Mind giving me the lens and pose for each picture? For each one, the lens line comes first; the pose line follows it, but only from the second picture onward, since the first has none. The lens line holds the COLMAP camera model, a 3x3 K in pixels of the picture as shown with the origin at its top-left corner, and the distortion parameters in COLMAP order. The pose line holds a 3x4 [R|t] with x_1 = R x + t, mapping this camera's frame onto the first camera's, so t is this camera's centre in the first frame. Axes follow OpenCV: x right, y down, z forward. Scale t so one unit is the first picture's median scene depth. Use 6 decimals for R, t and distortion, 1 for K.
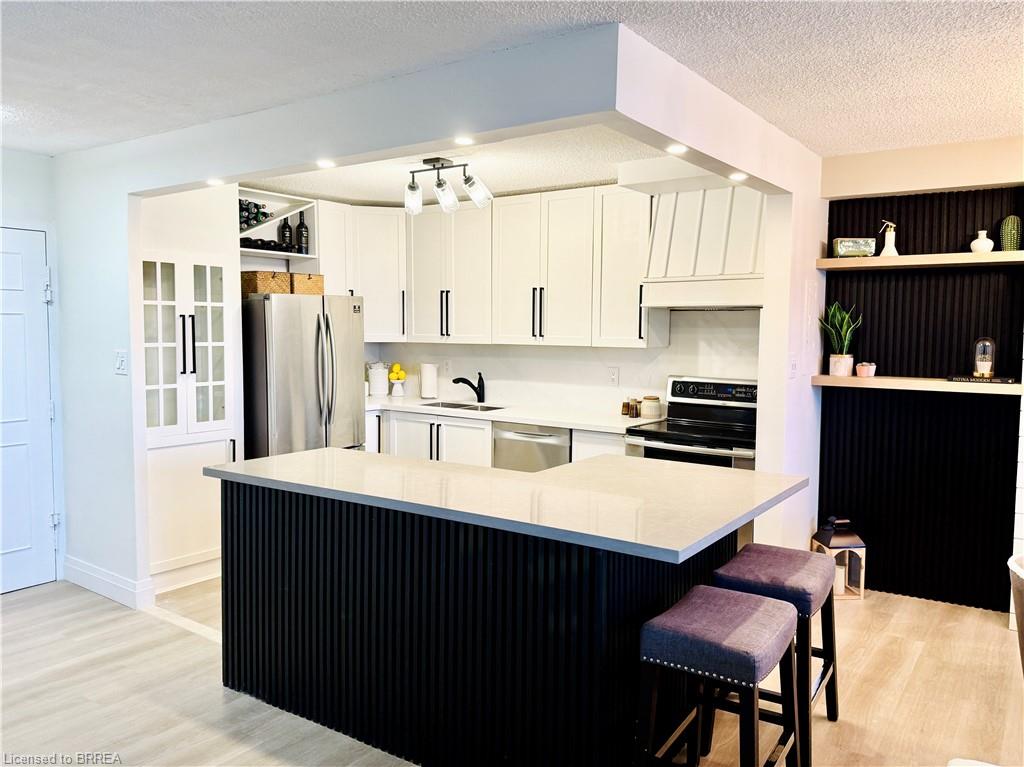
lens RADIAL K [[771.5, 0, 512.0], [0, 771.5, 383.5], [0, 0, 1]] dist [0.114686, -0.171654]
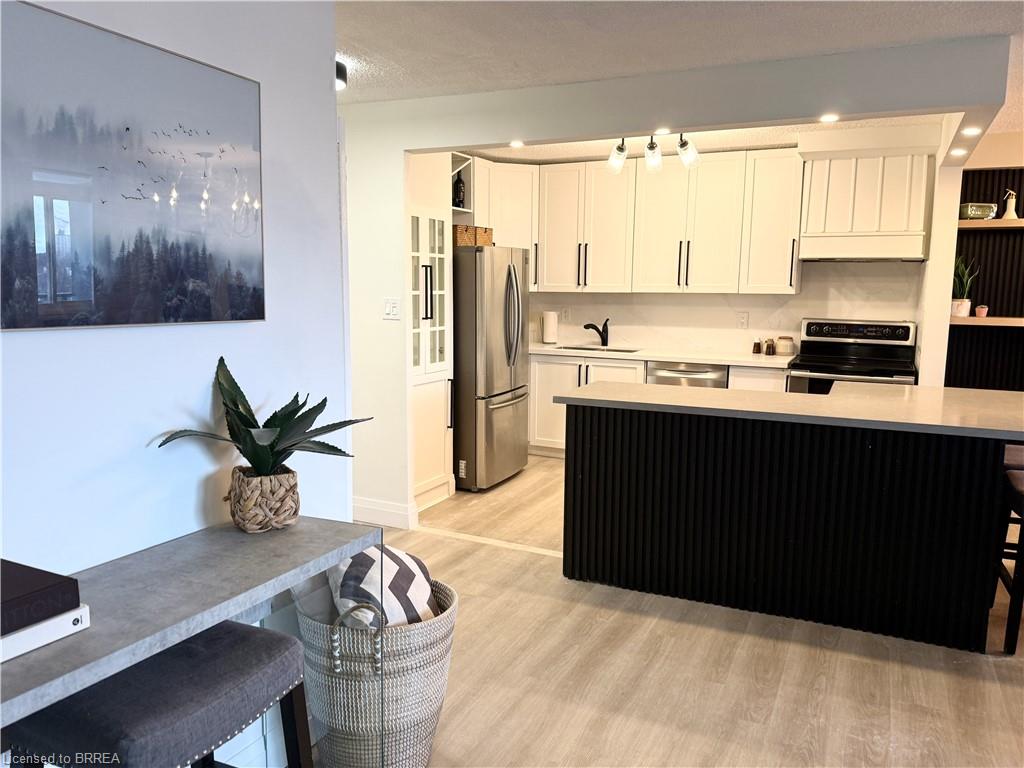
lens RADIAL K [[771.5, 0, 512.0], [0, 771.5, 384.0], [0, 0, 1]] dist [0.114686, -0.171654]
pose [[0.984882, -0.021608, 0.171871, -0.482497], [0.011298, 0.998090, 0.060739, 0.013548], [-0.172855, -0.057879, 0.983245, -0.092964]]
